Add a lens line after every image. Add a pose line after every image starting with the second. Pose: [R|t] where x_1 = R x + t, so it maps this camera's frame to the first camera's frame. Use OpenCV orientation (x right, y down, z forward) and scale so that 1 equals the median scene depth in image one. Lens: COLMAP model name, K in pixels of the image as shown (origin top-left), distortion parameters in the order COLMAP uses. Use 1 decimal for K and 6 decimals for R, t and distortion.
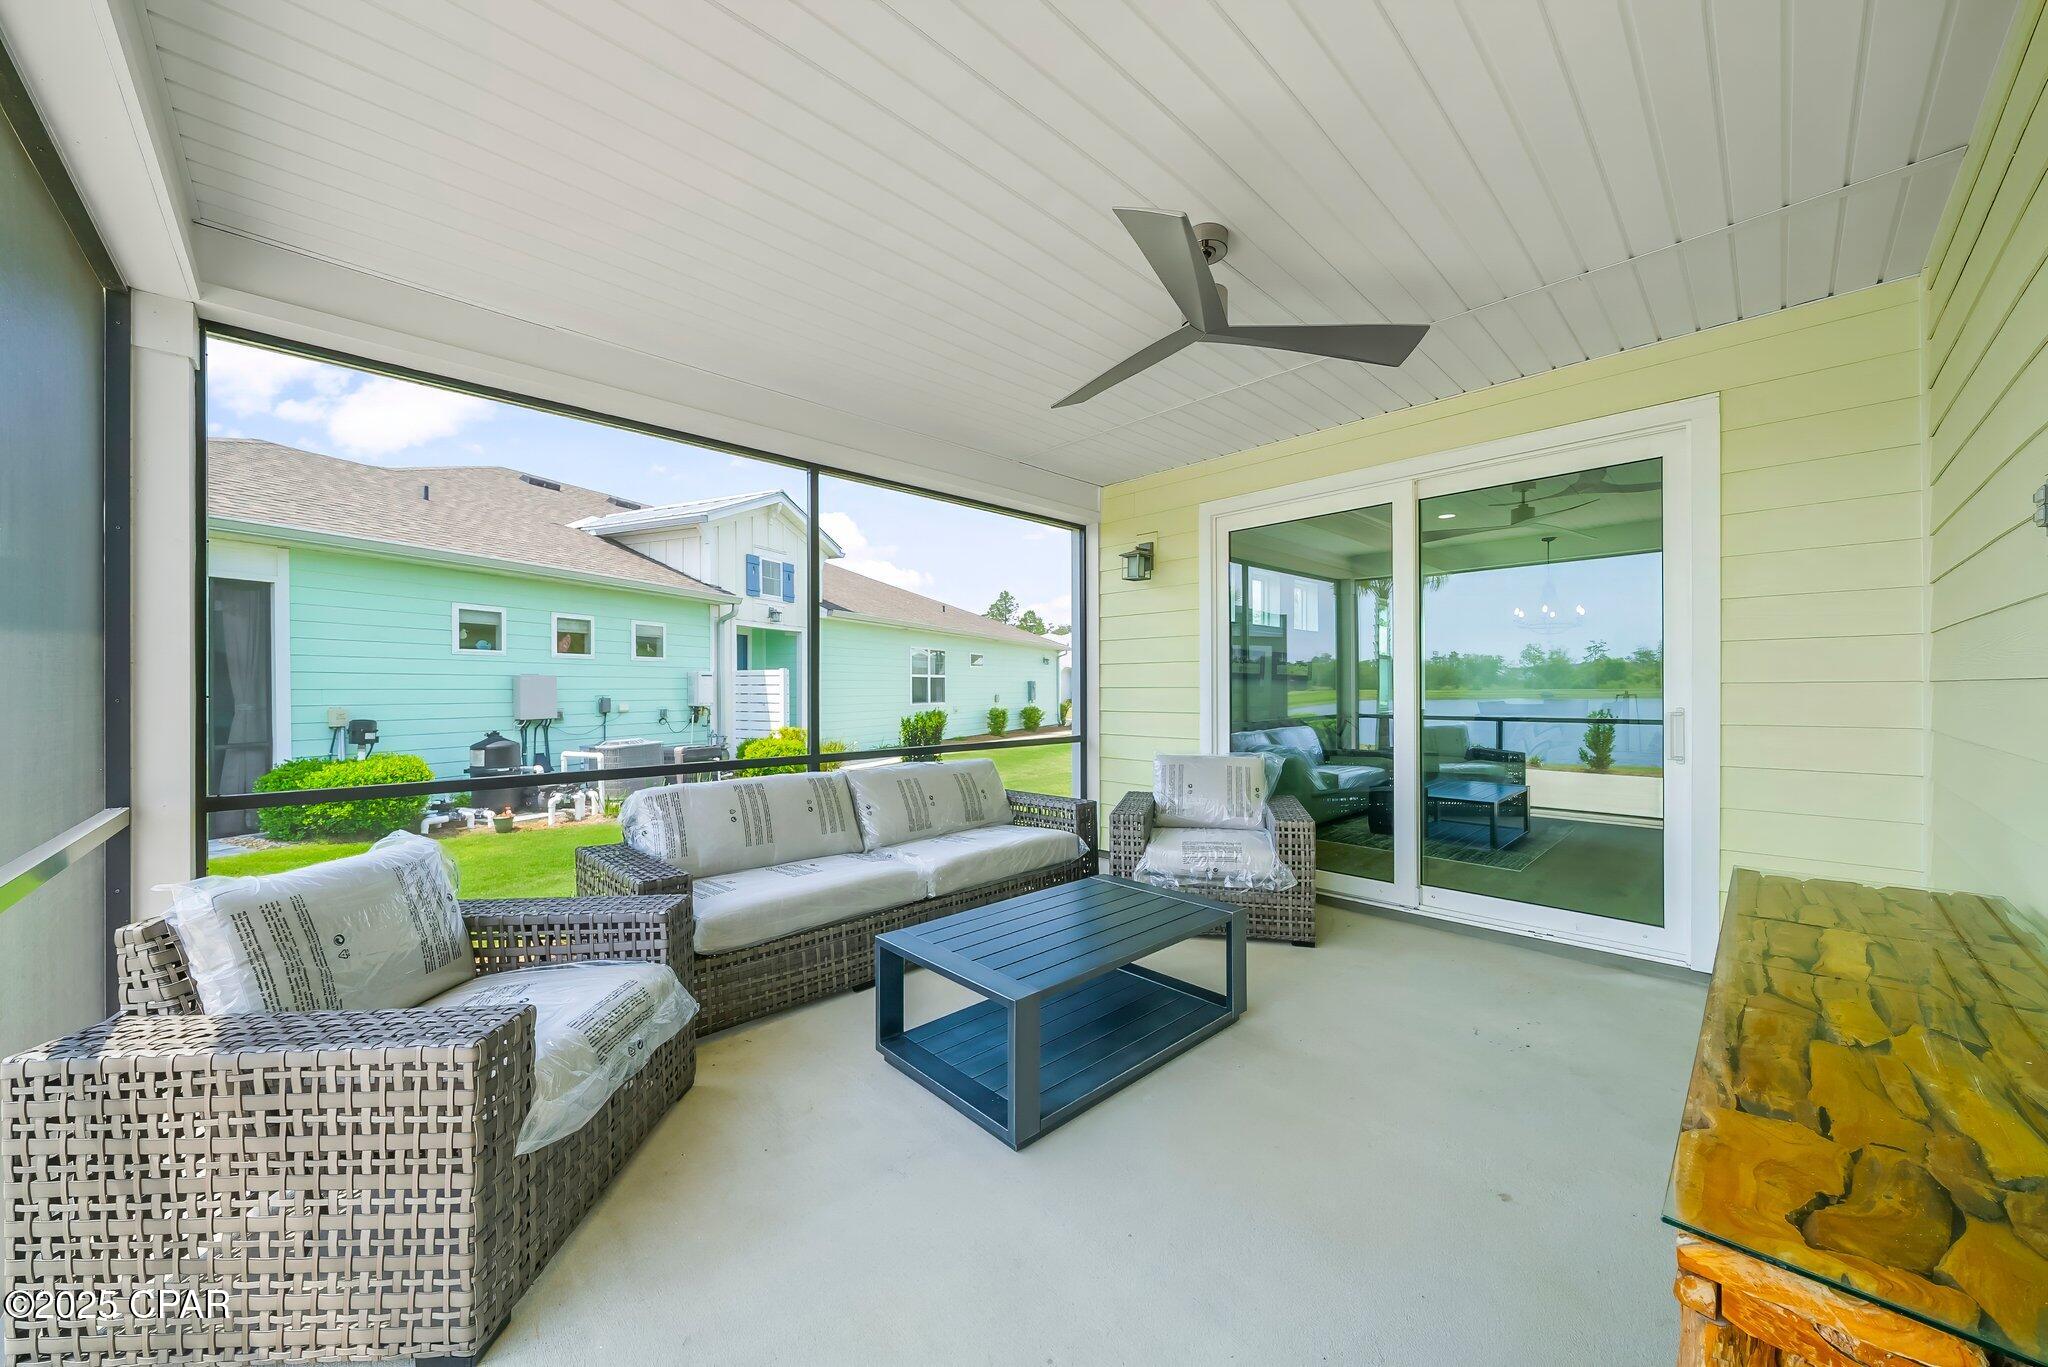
lens RADIAL K [[714.8, 0, 1018.7], [0, 714.8, 694.0], [0, 0, 1]] dist [-0.001166, -0.000136]
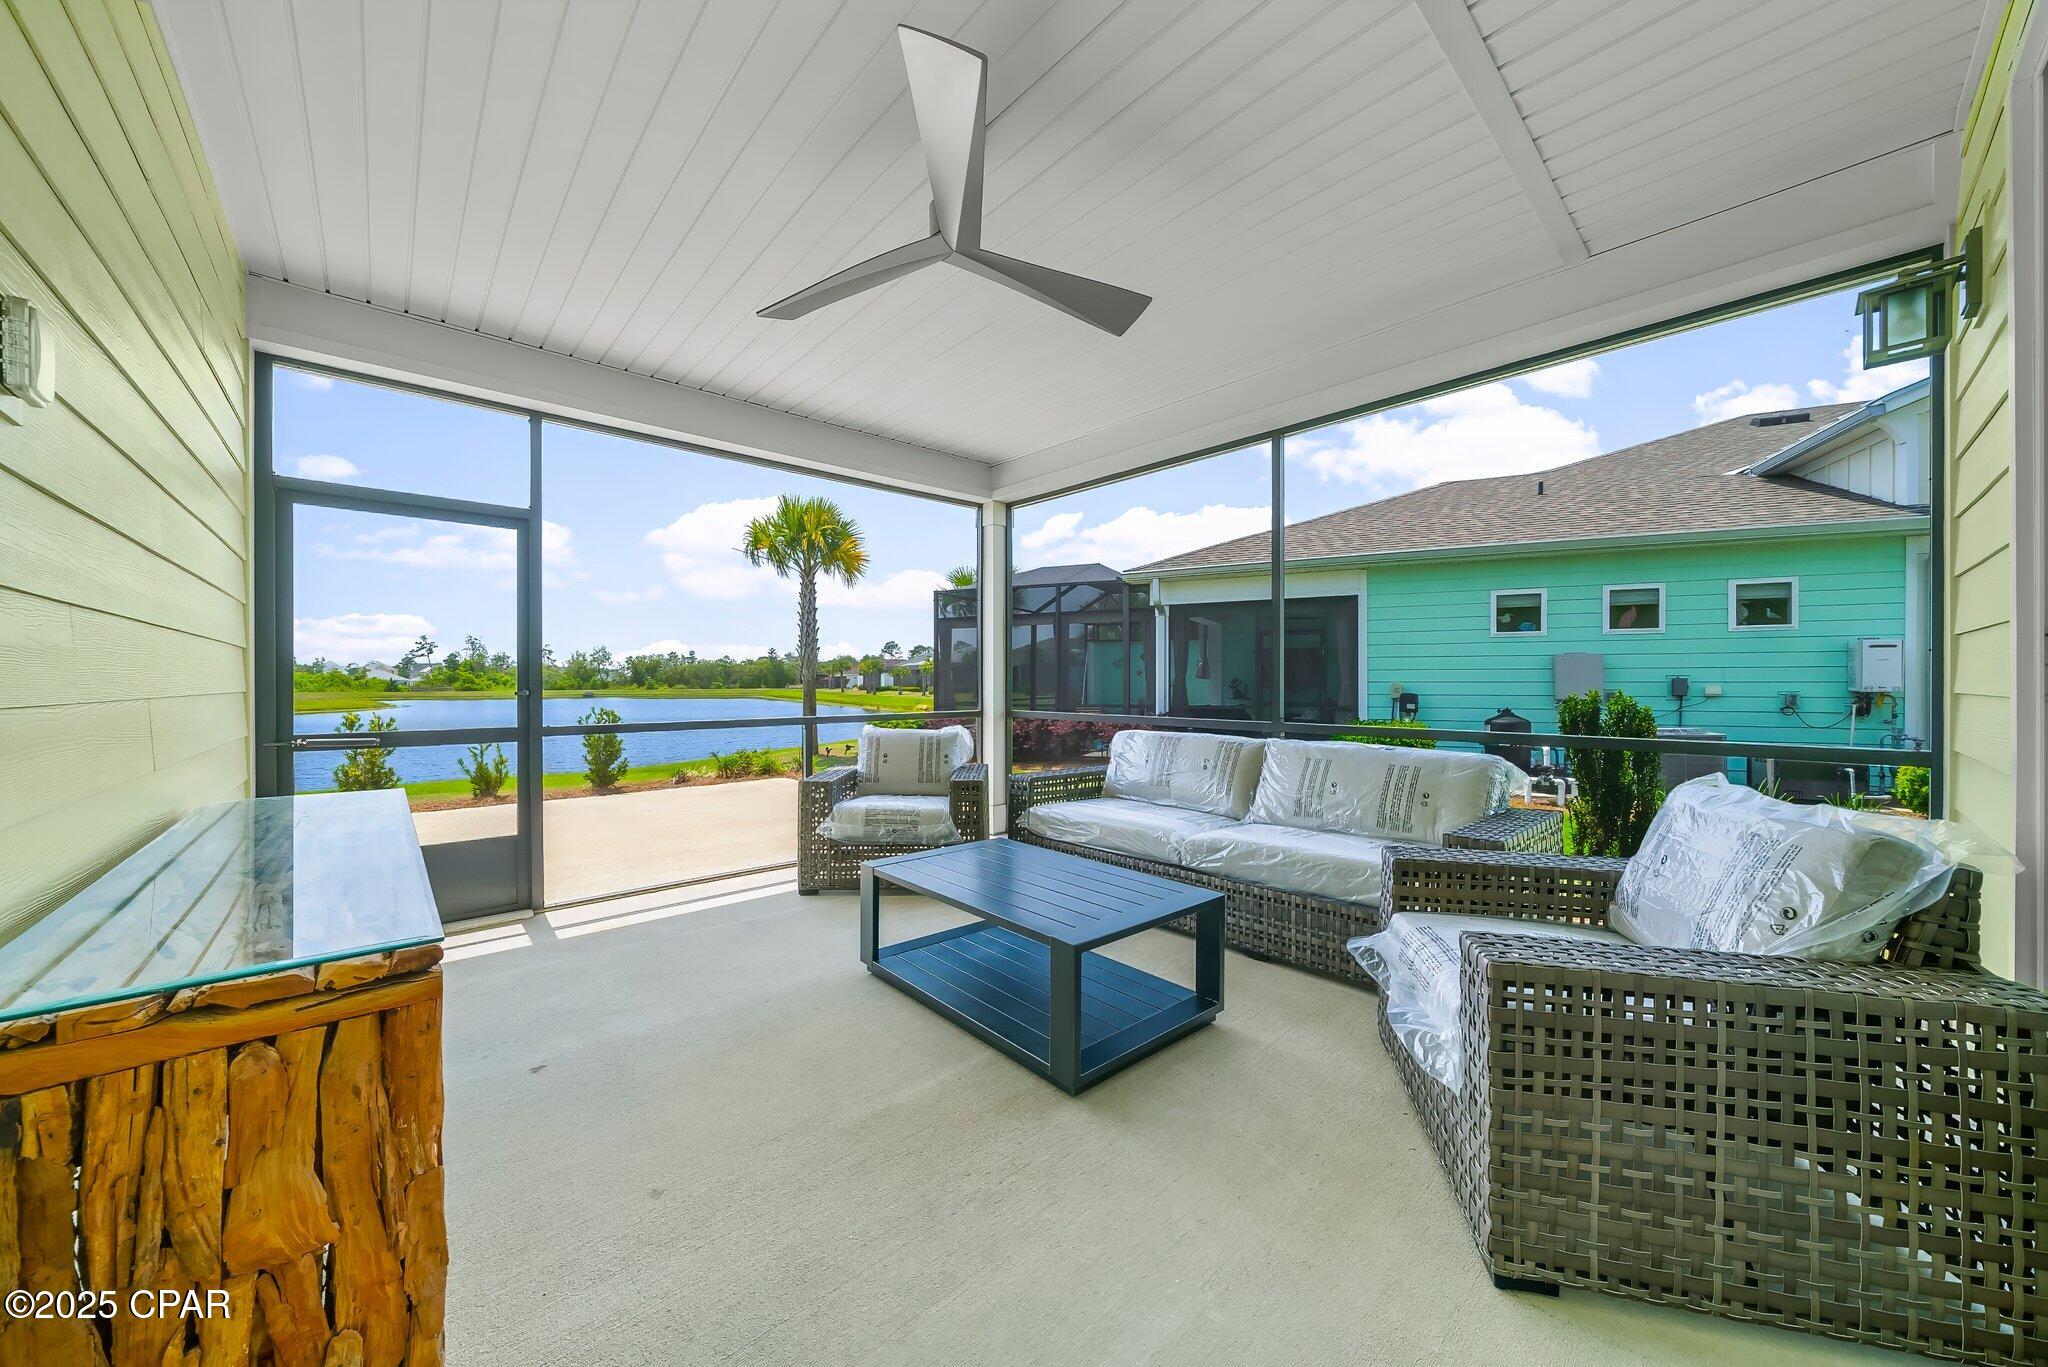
lens RADIAL K [[709.3, 0, 1024.0], [0, 709.3, 683.5], [0, 0, 1]] dist [-0.001713, -0.000083]
pose [[-0.021533, 0.007209, -0.999742, 0.302768], [-0.007095, 0.999948, 0.007363, 0.012192], [0.999743, 0.007252, -0.021481, 0.290377]]
